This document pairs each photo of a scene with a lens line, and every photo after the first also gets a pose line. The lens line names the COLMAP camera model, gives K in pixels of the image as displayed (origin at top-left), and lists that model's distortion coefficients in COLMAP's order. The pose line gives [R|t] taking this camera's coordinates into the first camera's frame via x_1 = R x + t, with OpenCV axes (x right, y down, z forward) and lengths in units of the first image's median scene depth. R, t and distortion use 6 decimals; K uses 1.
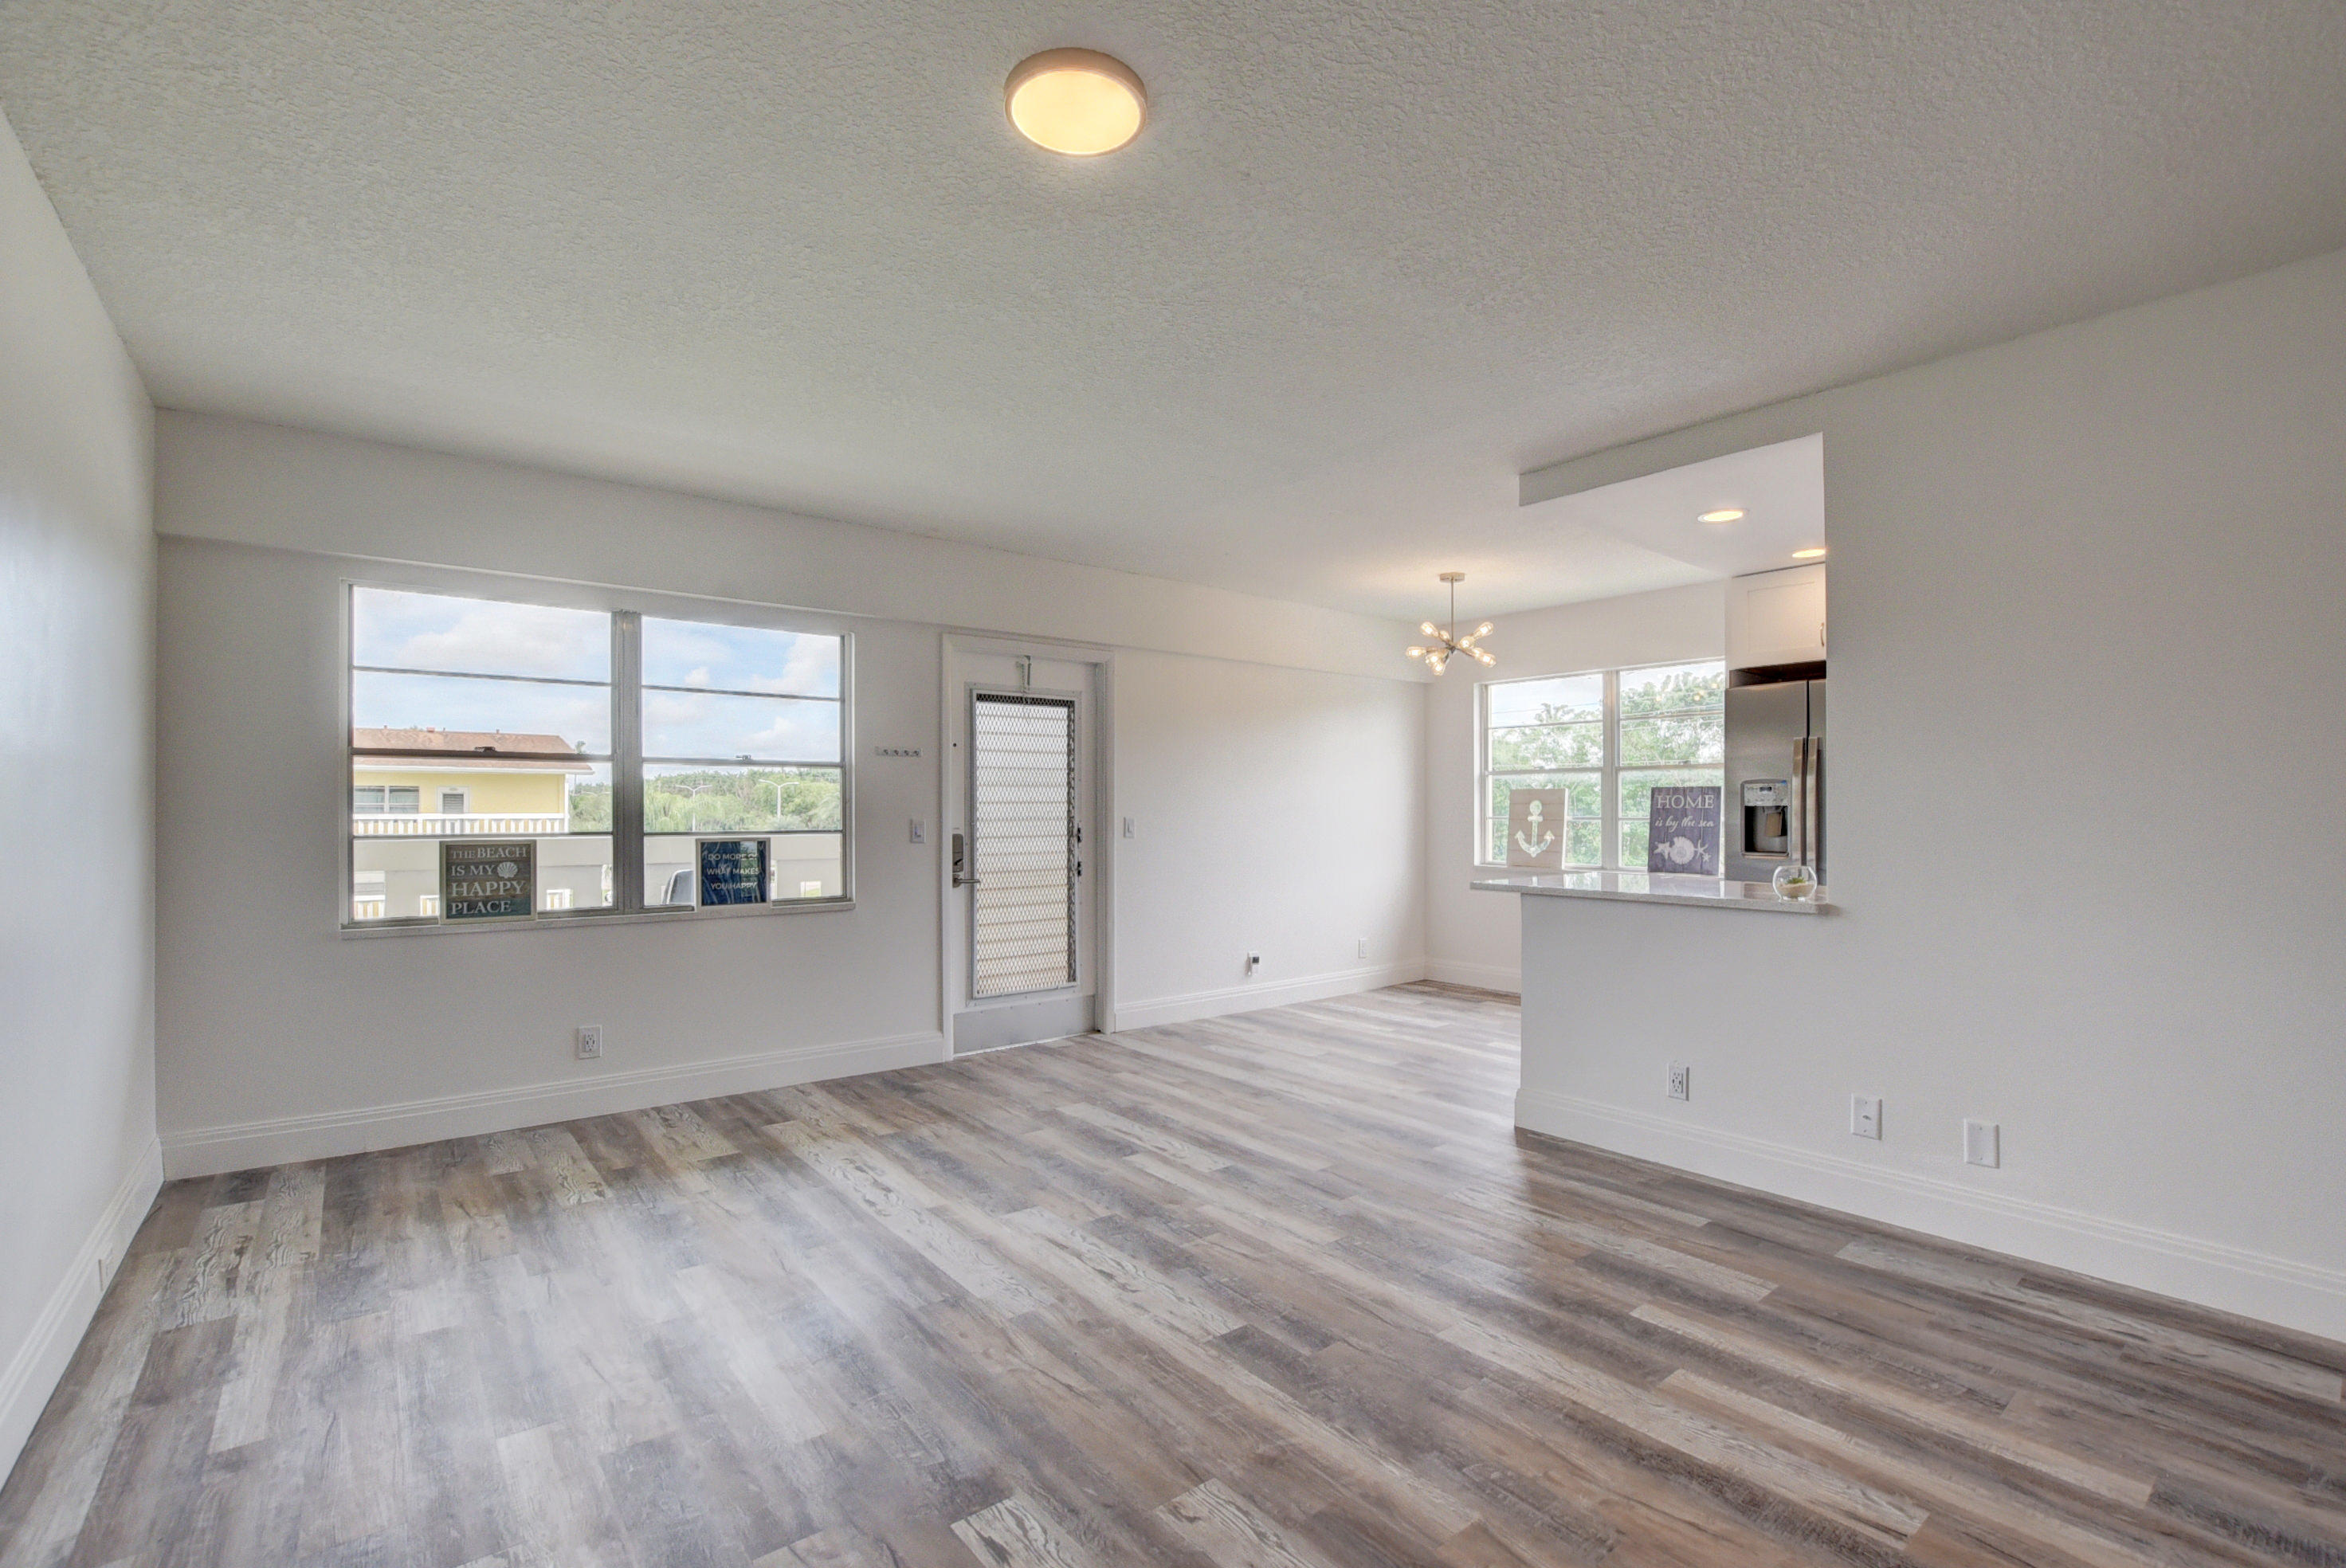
lens RADIAL K [[1038.4, 0, 1185.1], [0, 1038.4, 805.8], [0, 0, 1]] dist [-0.019650, 0.000286]
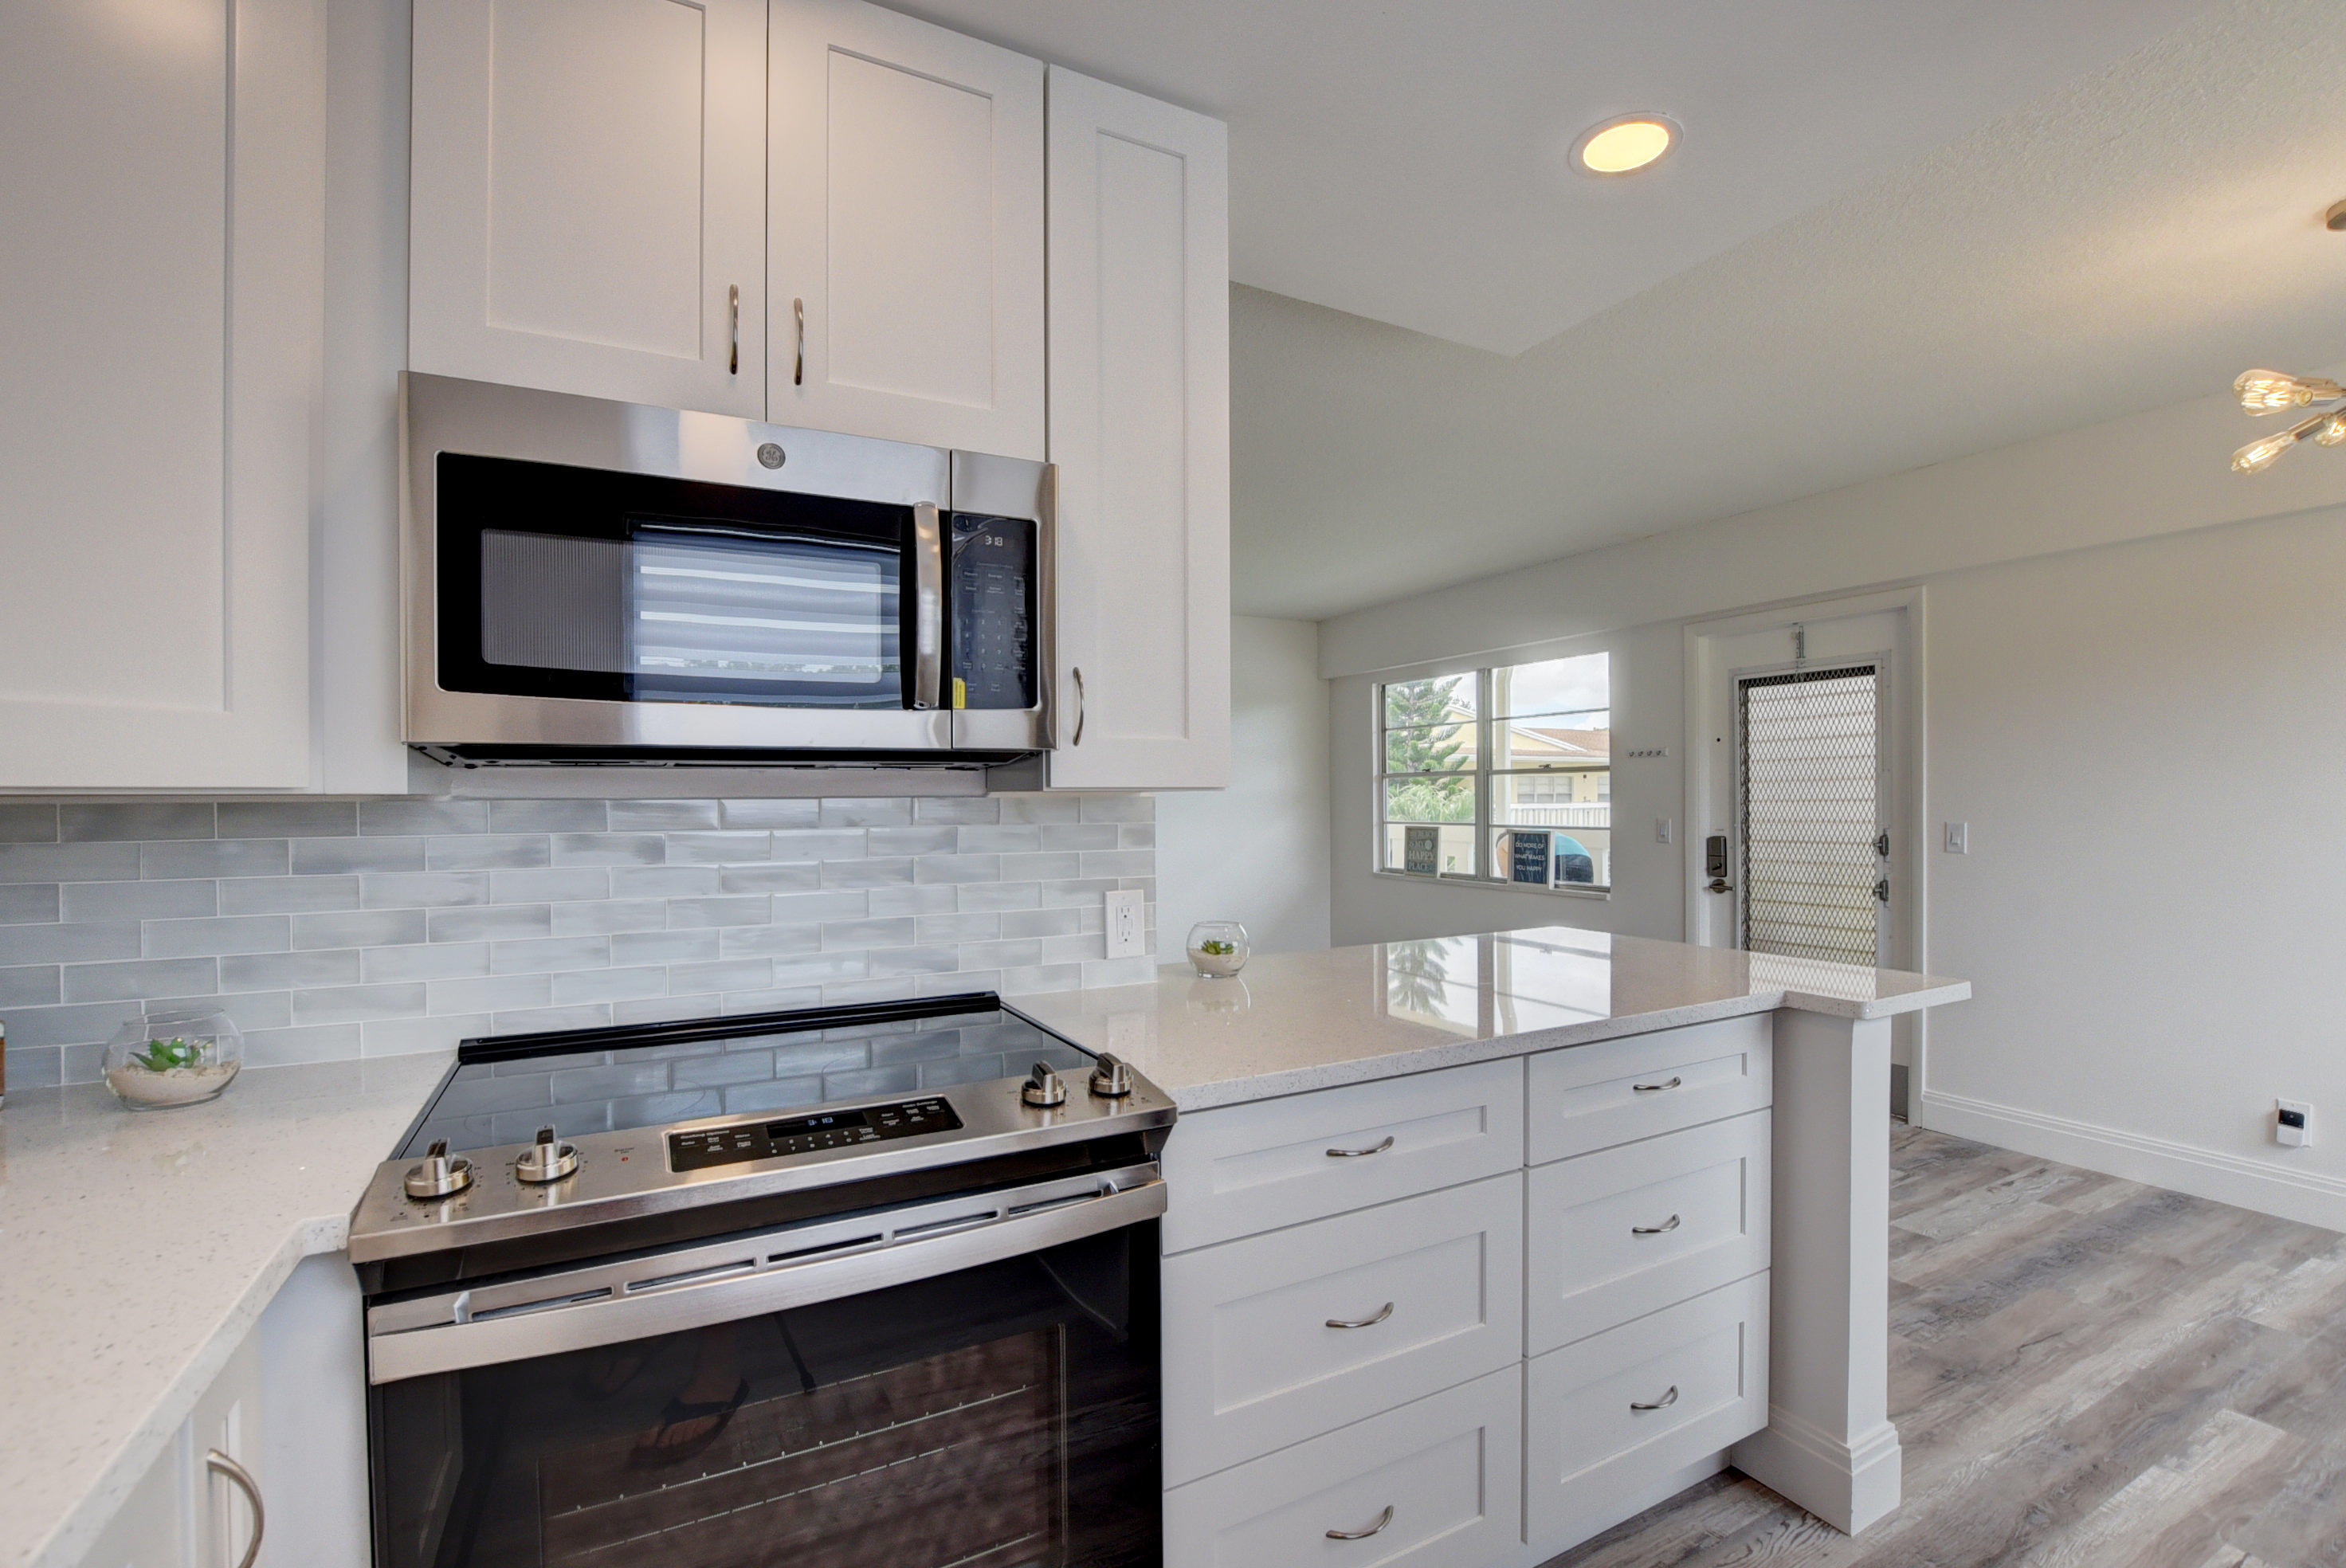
lens RADIAL K [[997.0, 0, 1169.6], [0, 997.0, 807.5], [0, 0, 1]] dist [-0.021568, -0.000040]
pose [[-0.195959, 0.007327, -0.980585, 0.686689], [0.009195, 0.999942, 0.005634, -0.006959], [0.980569, -0.007912, -0.196015, 0.639423]]
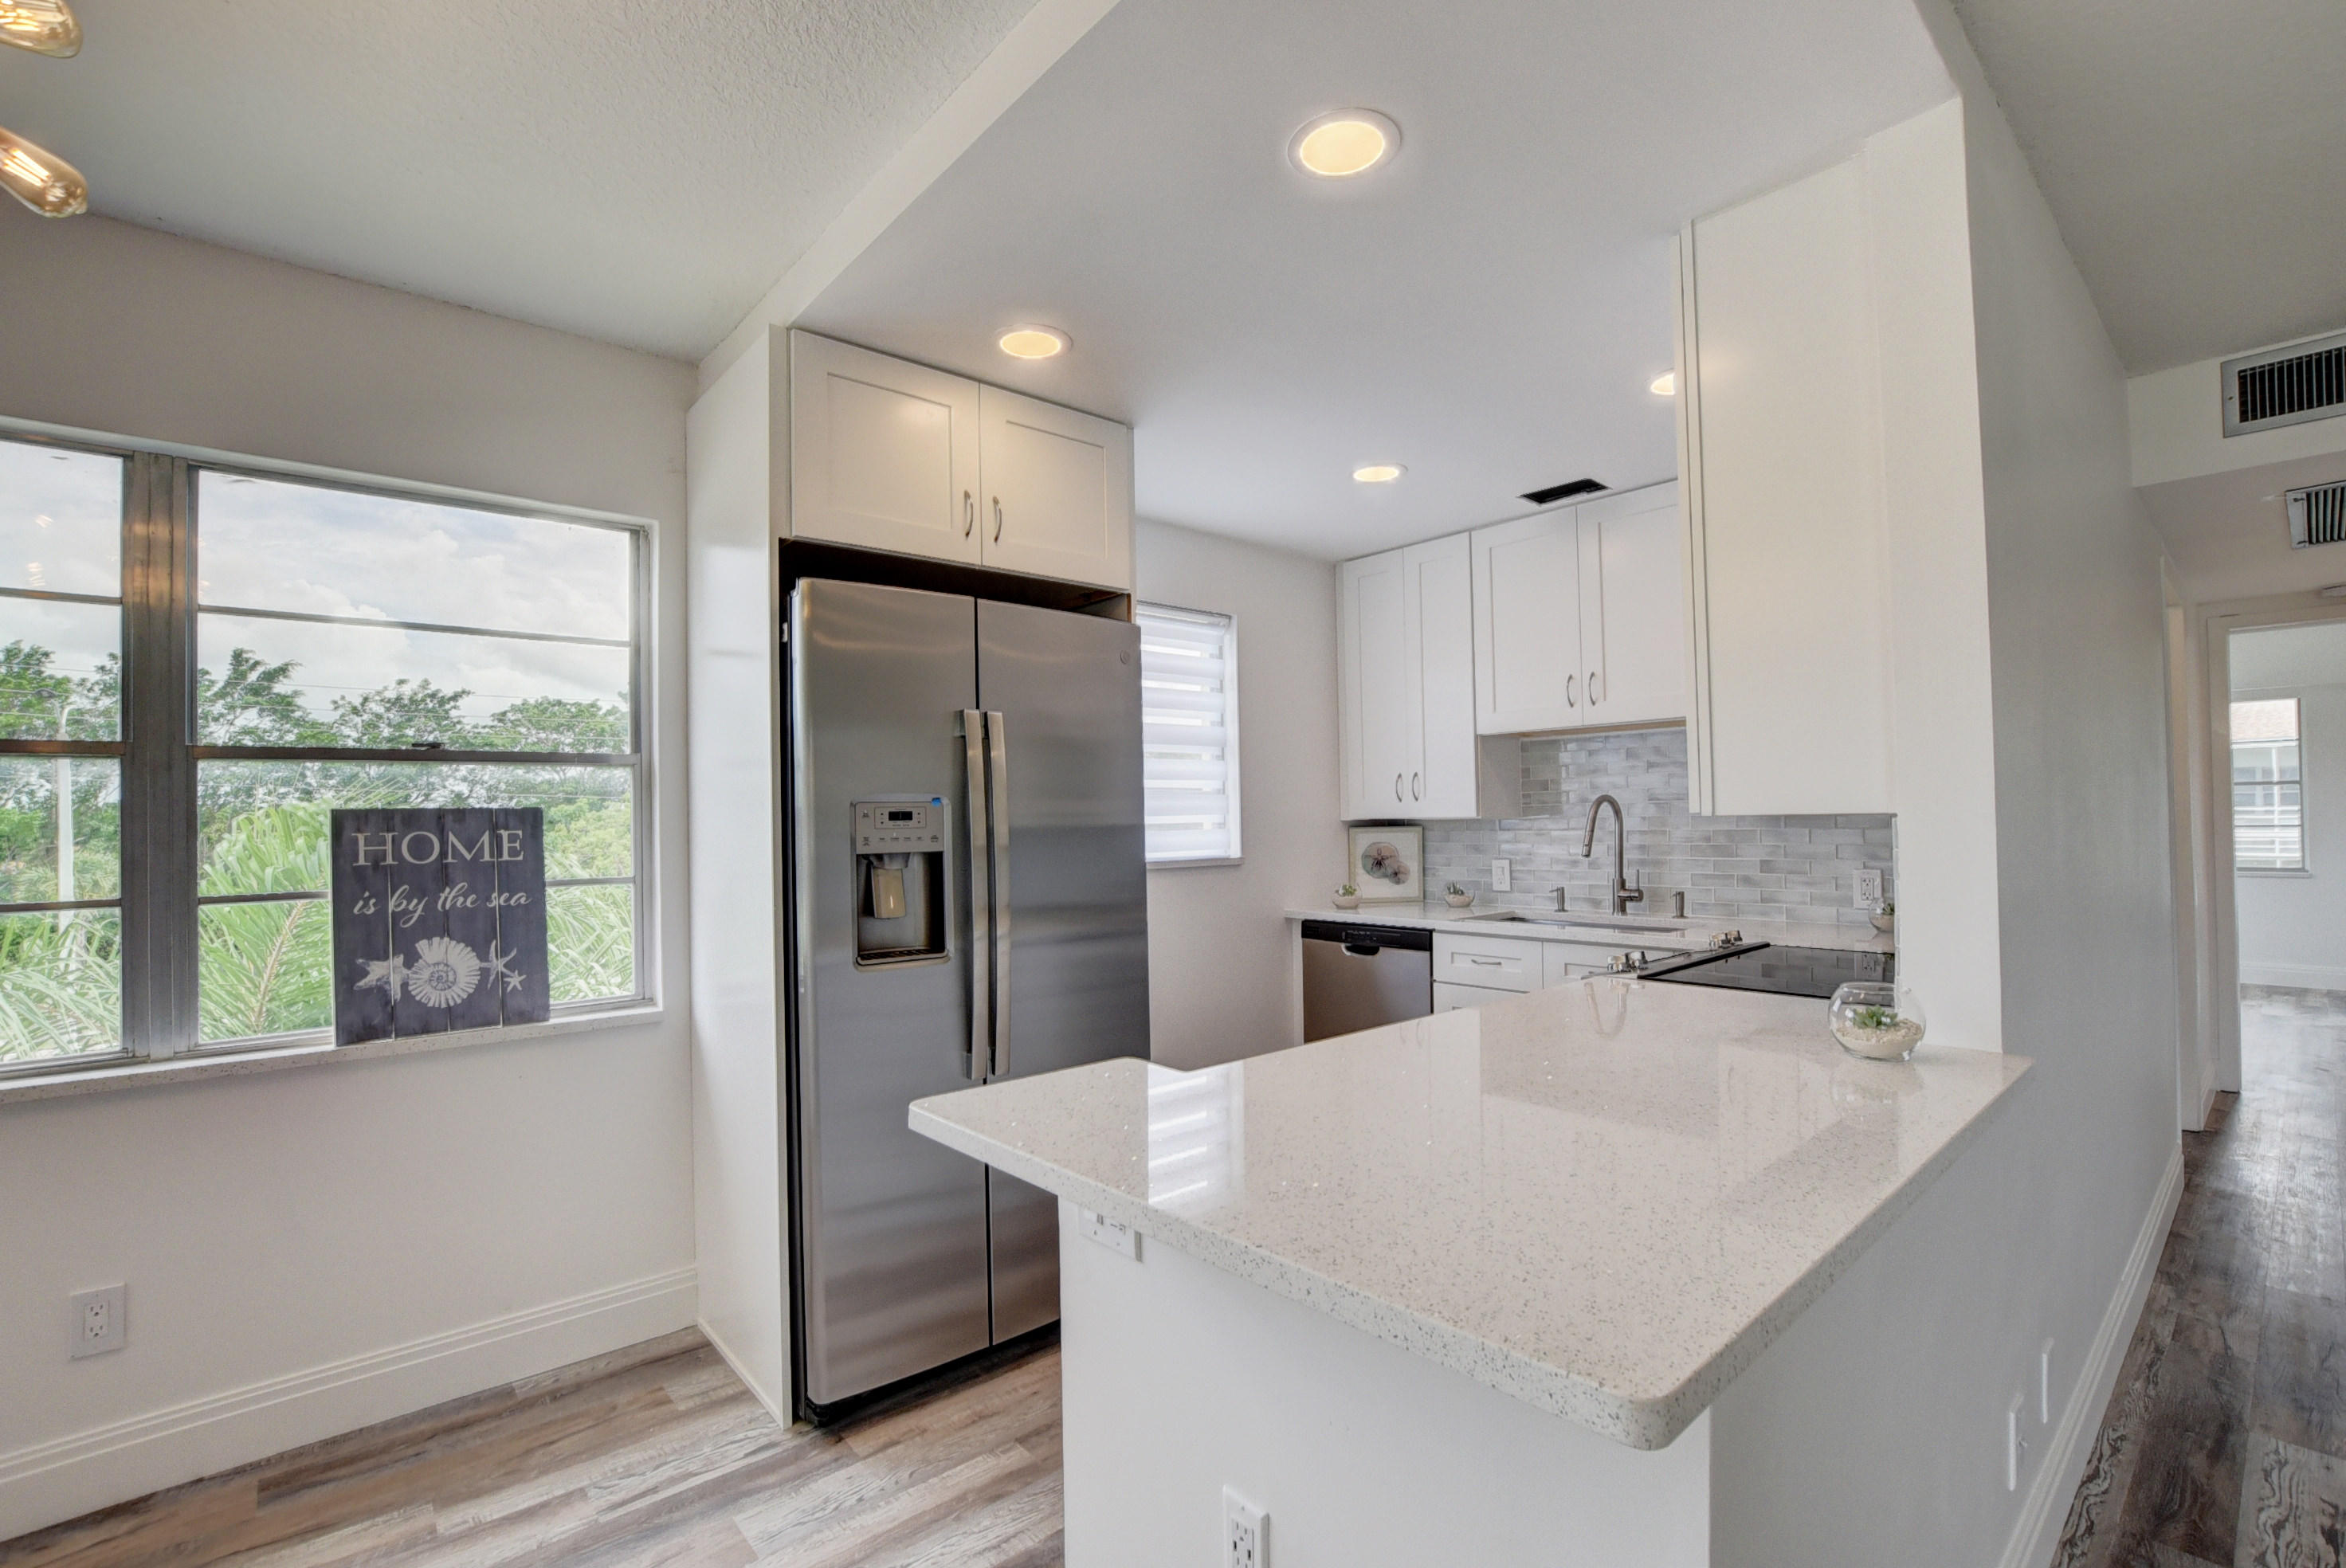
lens RADIAL K [[1038.4, 0, 1185.1], [0, 1038.4, 805.8], [0, 0, 1]] dist [-0.019650, 0.000286]
pose [[-0.042348, 0.014958, 0.998991, 0.082858], [0.015190, 0.999782, -0.014326, -0.010528], [-0.998987, 0.014568, -0.042566, 0.777868]]
